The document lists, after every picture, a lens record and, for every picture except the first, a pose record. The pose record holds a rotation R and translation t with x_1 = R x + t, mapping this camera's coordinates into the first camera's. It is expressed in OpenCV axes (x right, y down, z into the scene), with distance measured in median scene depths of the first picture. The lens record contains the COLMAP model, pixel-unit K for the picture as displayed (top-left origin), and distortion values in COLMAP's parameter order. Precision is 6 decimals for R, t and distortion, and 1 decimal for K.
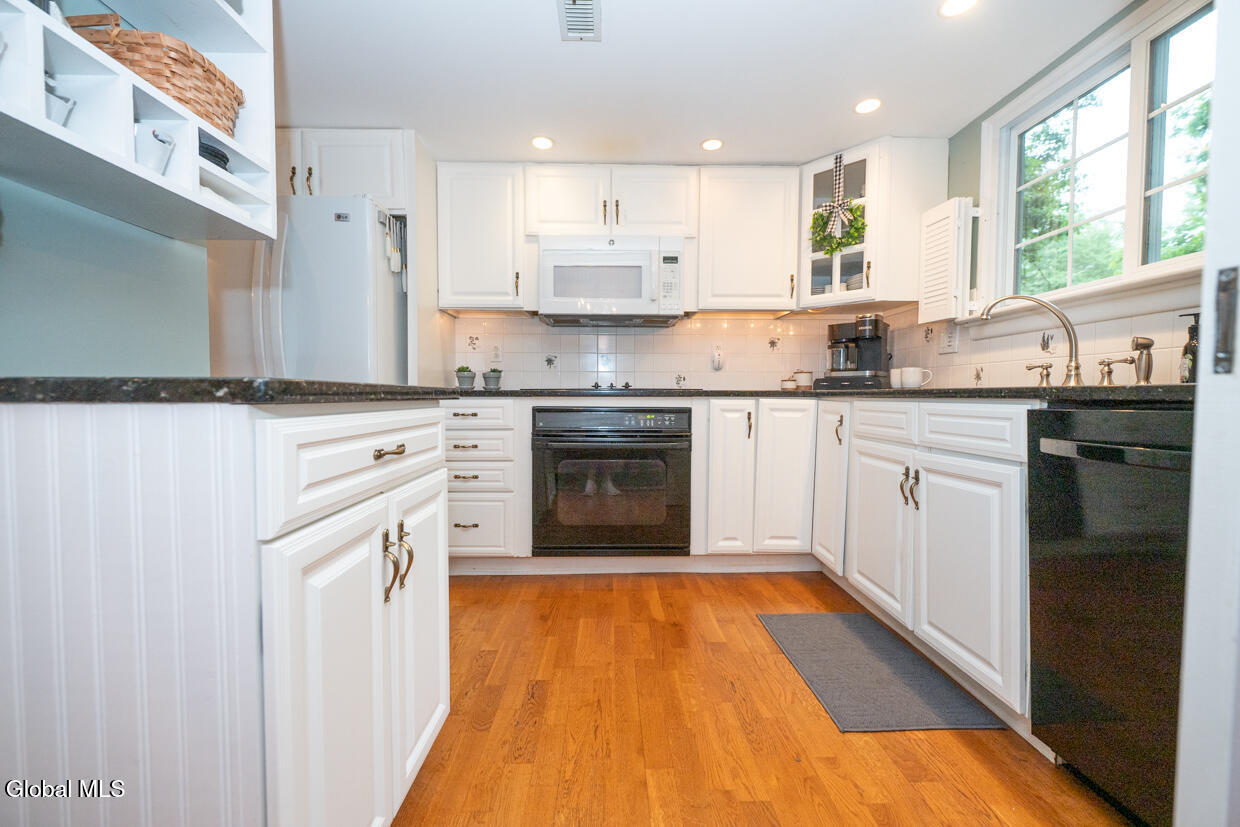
lens RADIAL K [[493.2, 0, 619.7], [0, 493.2, 408.5], [0, 0, 1]] dist [0.005797, -0.000628]
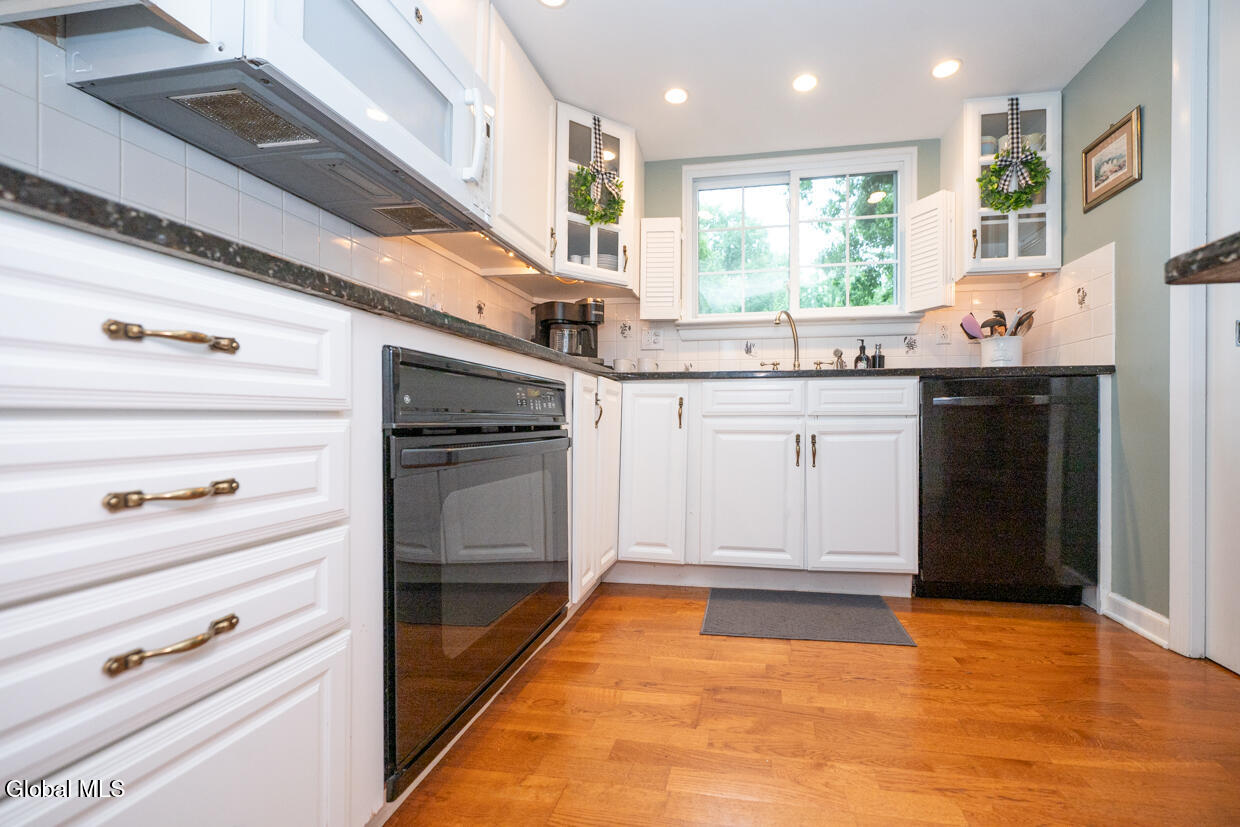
lens RADIAL K [[525.7, 0, 621.7], [0, 525.7, 423.7], [0, 0, 1]] dist [0.000019, -0.000014]
pose [[0.187257, -0.004132, 0.982302, -0.523378], [0.029141, 0.999574, -0.001351, 0.056816], [-0.981879, 0.028878, 0.187298, 0.823976]]
